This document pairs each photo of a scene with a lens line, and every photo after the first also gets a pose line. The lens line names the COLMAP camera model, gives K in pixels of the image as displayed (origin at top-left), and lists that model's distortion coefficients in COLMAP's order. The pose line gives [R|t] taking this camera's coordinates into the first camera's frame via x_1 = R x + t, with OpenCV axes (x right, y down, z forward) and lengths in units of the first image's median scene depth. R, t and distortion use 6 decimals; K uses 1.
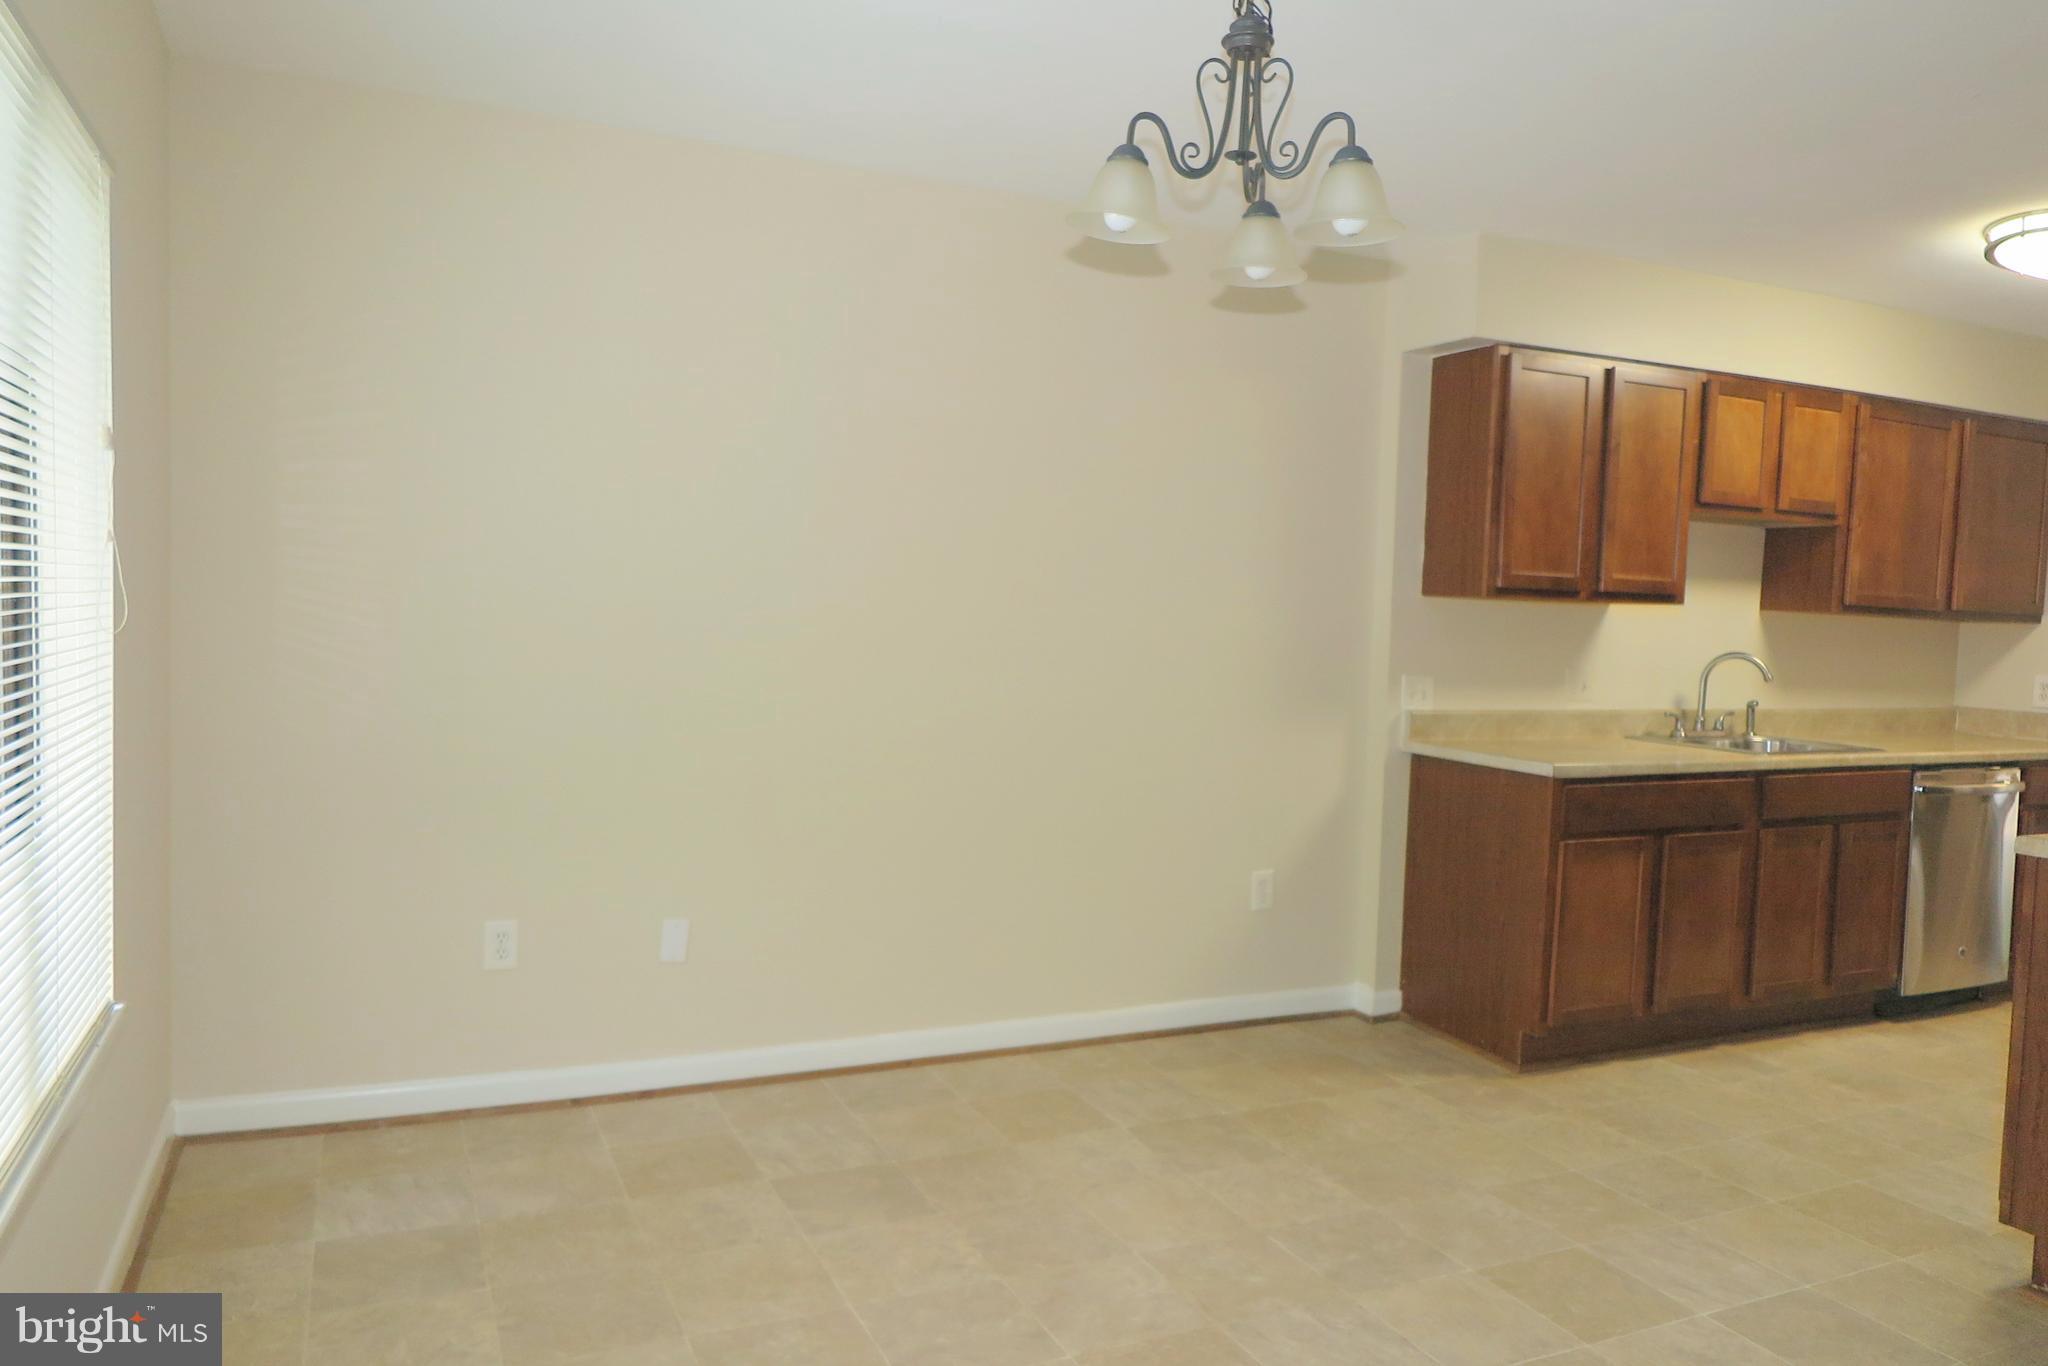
lens RADIAL K [[1404.9, 0, 1024.0], [0, 1404.9, 683.0], [0, 0, 1]] dist [-0.015738, 0.000540]
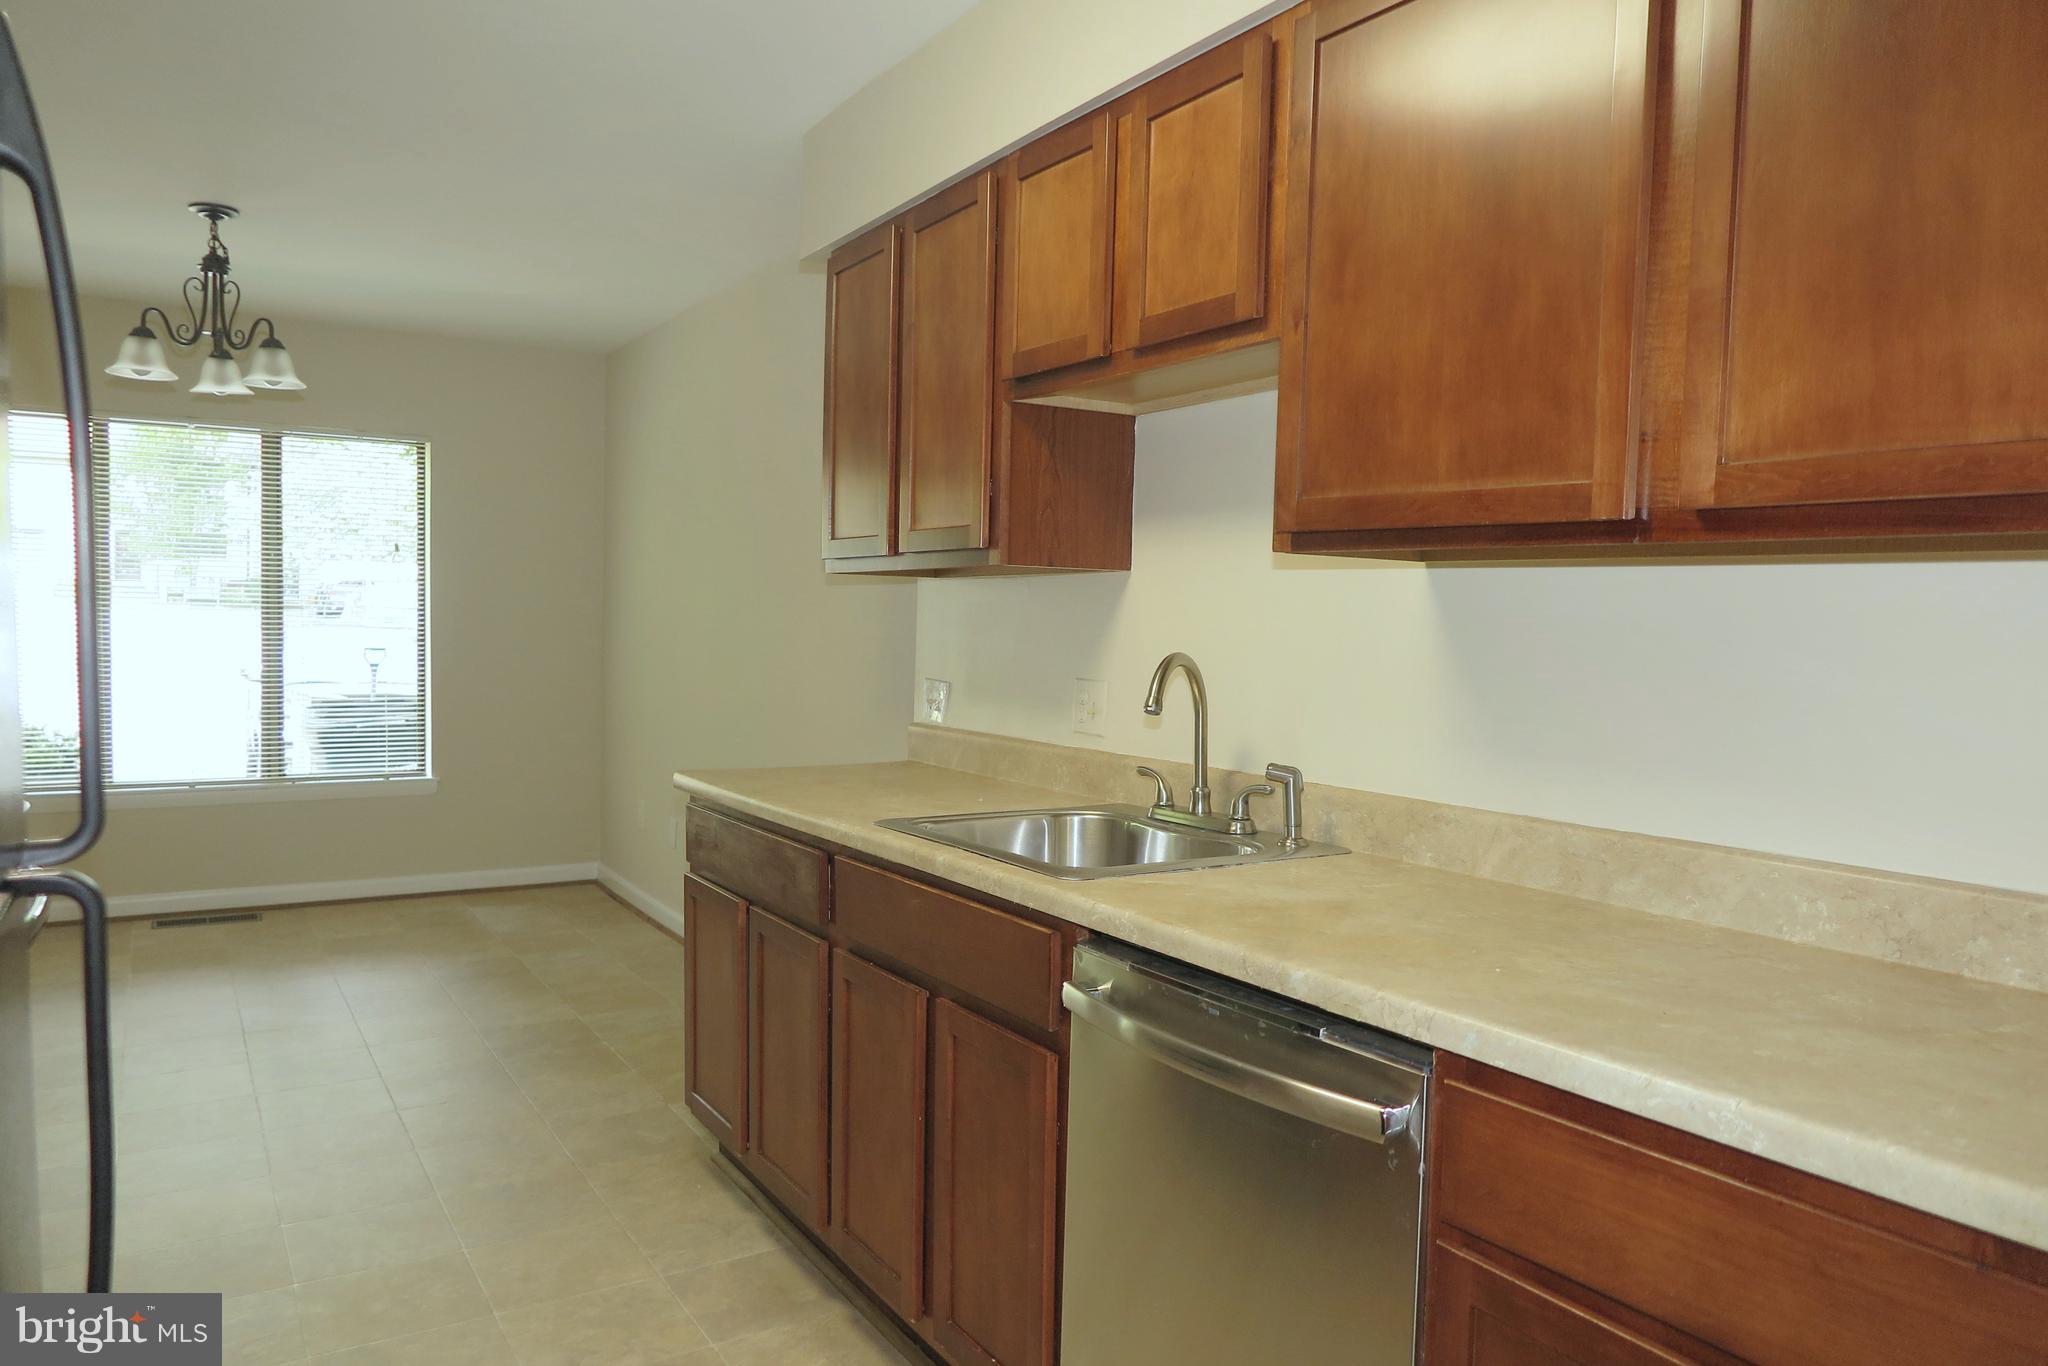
lens RADIAL K [[1404.9, 0, 1024.0], [0, 1404.9, 683.0], [0, 0, 1]] dist [-0.015738, 0.000540]
pose [[0.128932, 0.008188, -0.991620, 1.034895], [-0.084026, 0.996460, -0.002697, -0.006873], [0.988087, 0.083669, 0.129164, 0.933668]]
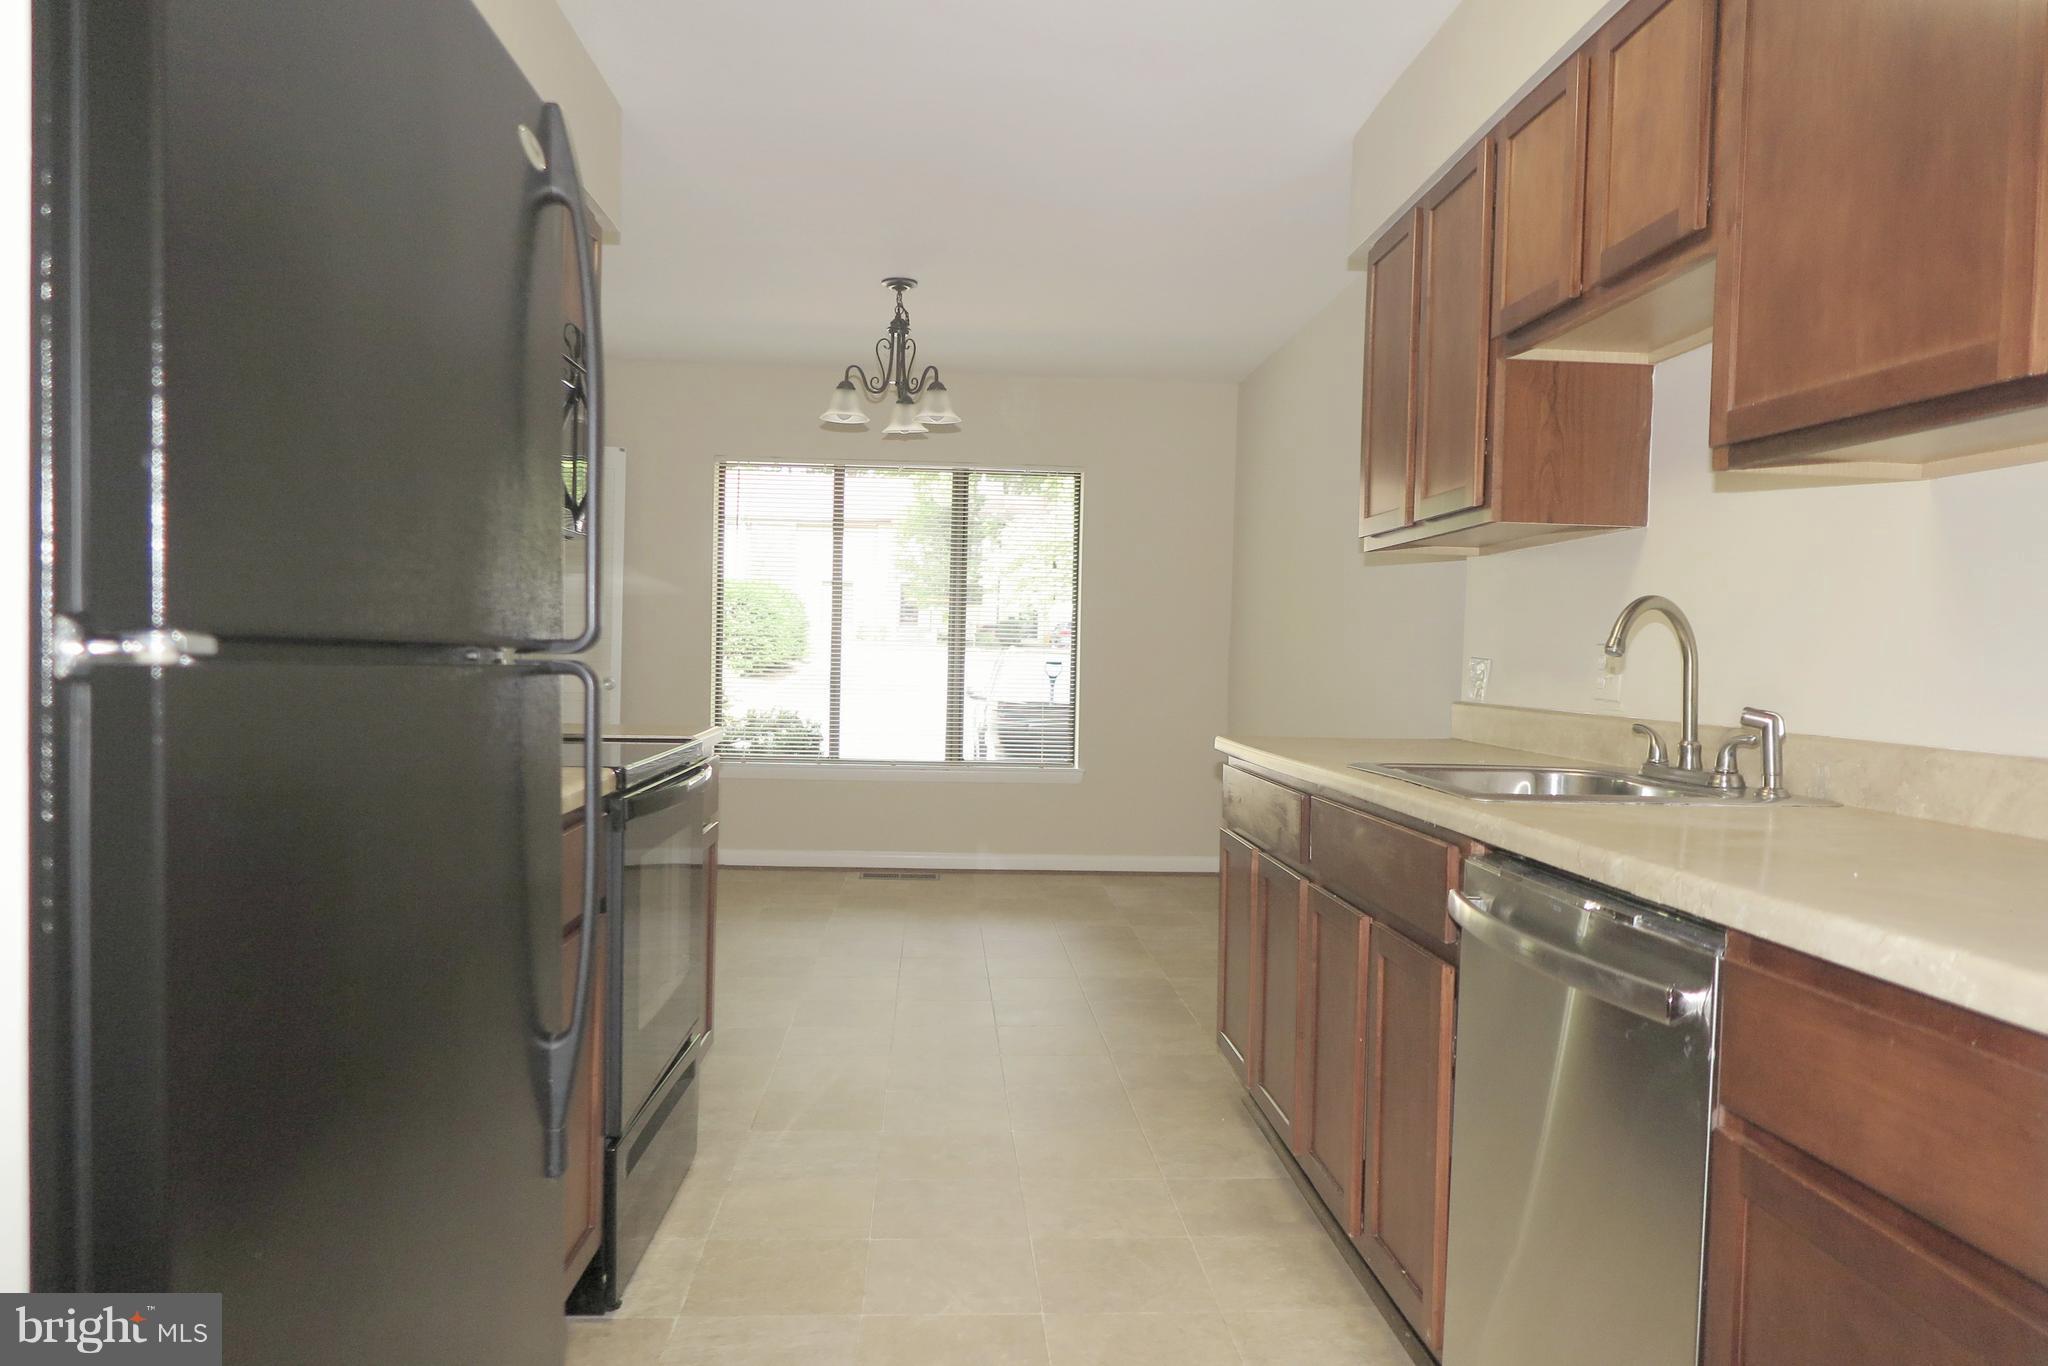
lens RADIAL K [[1404.9, 0, 1024.0], [0, 1404.9, 683.0], [0, 0, 1]] dist [-0.015738, 0.000540]
pose [[-0.357180, -0.026692, -0.933654, 1.089852], [-0.102576, 0.994666, 0.010806, 0.042682], [0.928386, 0.099631, -0.358013, 1.086044]]
